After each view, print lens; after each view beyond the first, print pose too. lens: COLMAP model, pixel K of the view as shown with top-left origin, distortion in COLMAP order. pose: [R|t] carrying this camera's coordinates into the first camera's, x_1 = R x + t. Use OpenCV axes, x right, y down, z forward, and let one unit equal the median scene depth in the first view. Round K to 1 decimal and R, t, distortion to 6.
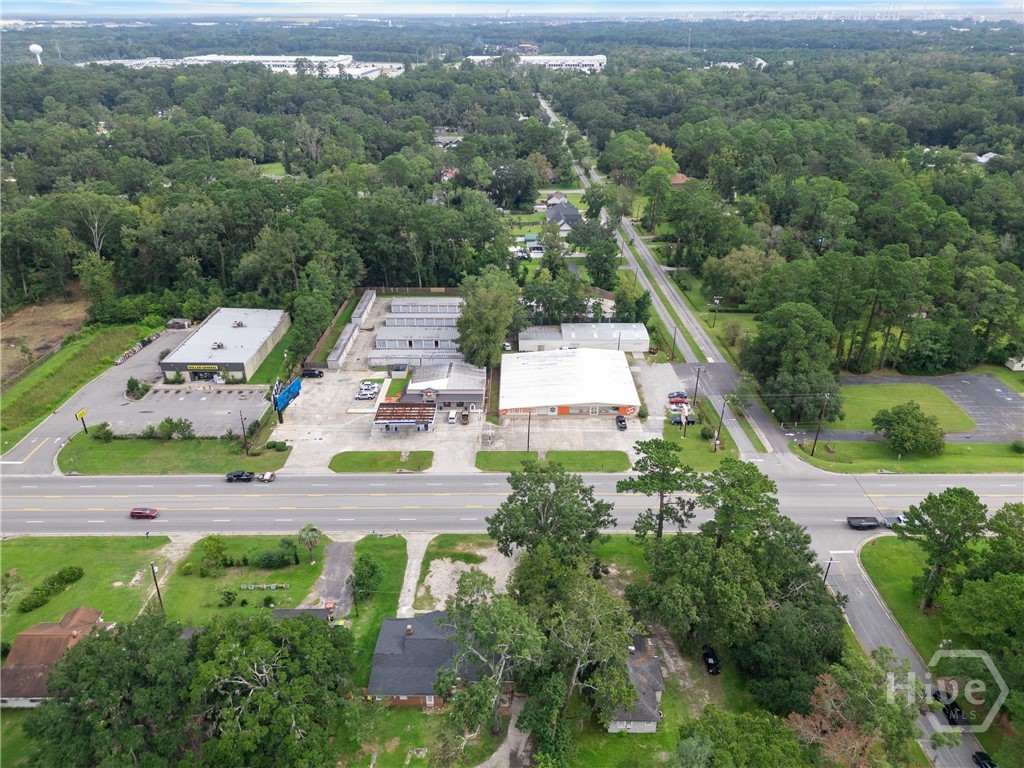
lens RADIAL K [[720.8, 0, 512.0], [0, 720.8, 372.5], [0, 0, 1]] dist [0.081920, -0.090370]
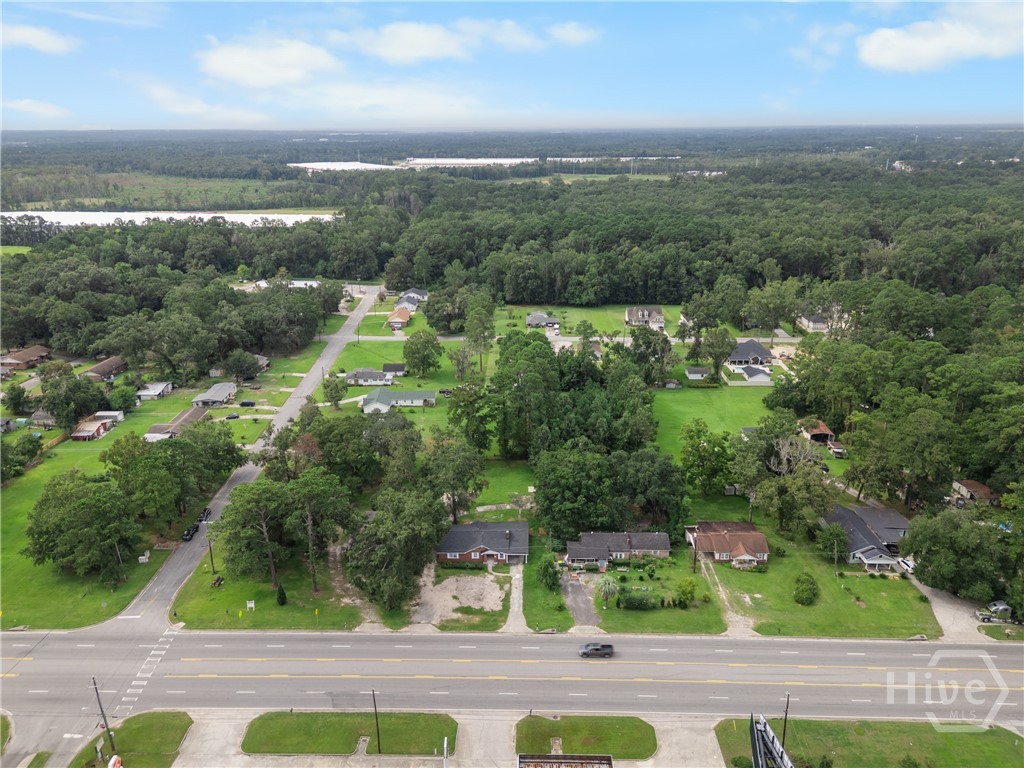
lens RADIAL K [[720.8, 0, 512.0], [0, 720.8, 372.5], [0, 0, 1]] dist [0.081920, -0.090370]
pose [[-0.999951, 0.002904, 0.009495, -0.102951], [0.008772, 0.706512, 0.707647, -0.590684], [-0.004653, 0.707695, -0.706503, 1.135790]]
